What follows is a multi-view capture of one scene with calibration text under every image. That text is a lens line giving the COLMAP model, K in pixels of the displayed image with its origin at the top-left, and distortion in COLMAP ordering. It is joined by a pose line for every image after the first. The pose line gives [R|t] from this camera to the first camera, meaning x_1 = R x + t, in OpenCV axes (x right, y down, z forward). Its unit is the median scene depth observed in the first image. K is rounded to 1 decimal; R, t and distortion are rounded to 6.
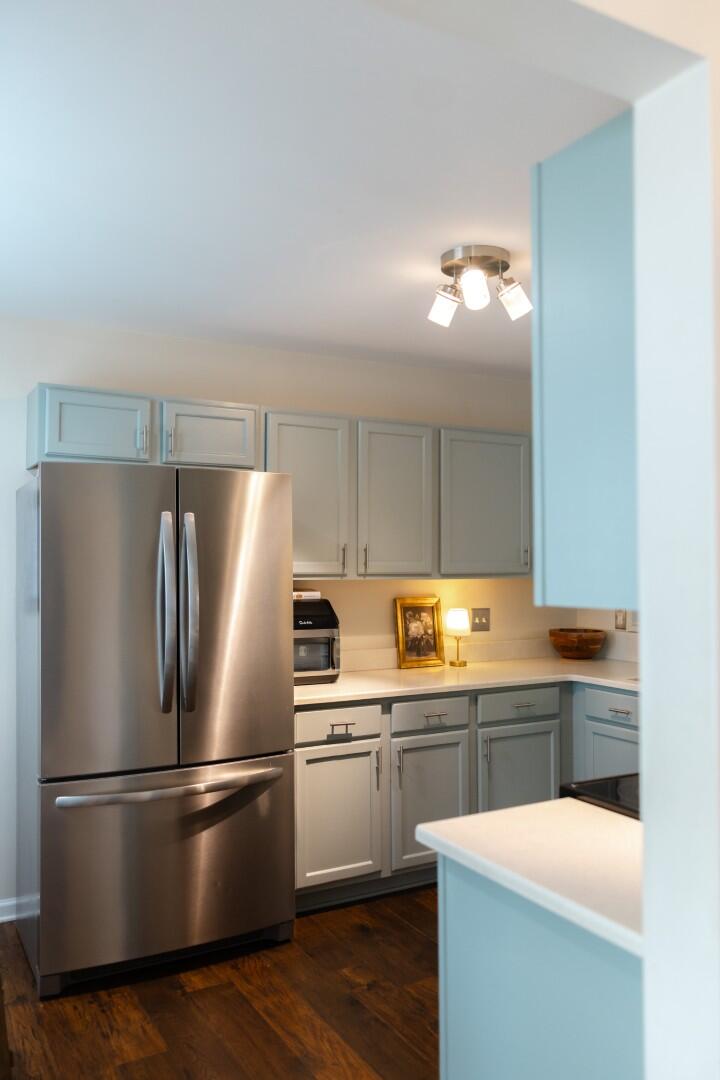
lens RADIAL K [[857.5, 0, 360.0], [0, 857.5, 540.0], [0, 0, 1]] dist [-0.000629, -0.003113]
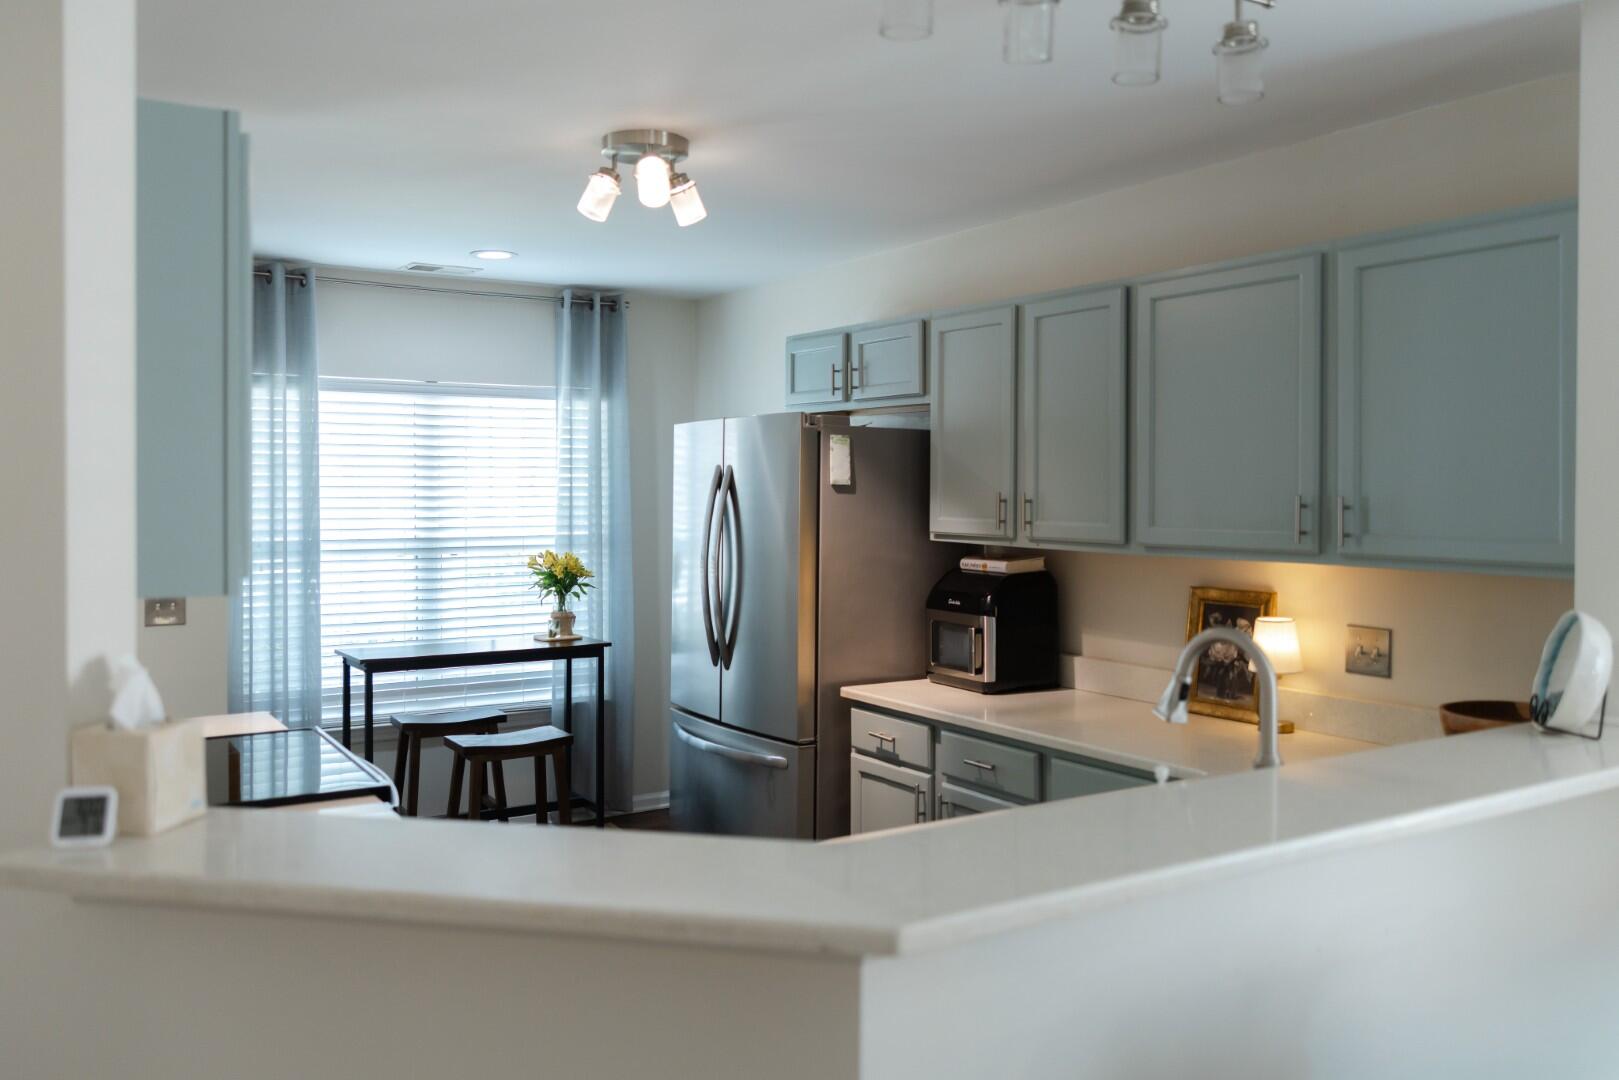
lens RADIAL K [[1307.5, 0, 813.3], [0, 1307.5, 482.0], [0, 0, 1]] dist [-0.001650, -0.002477]
pose [[0.045649, -0.004360, -0.998948, 0.880951], [0.025494, 0.999670, -0.003198, -0.004028], [0.998632, -0.025321, 0.045745, 0.708075]]
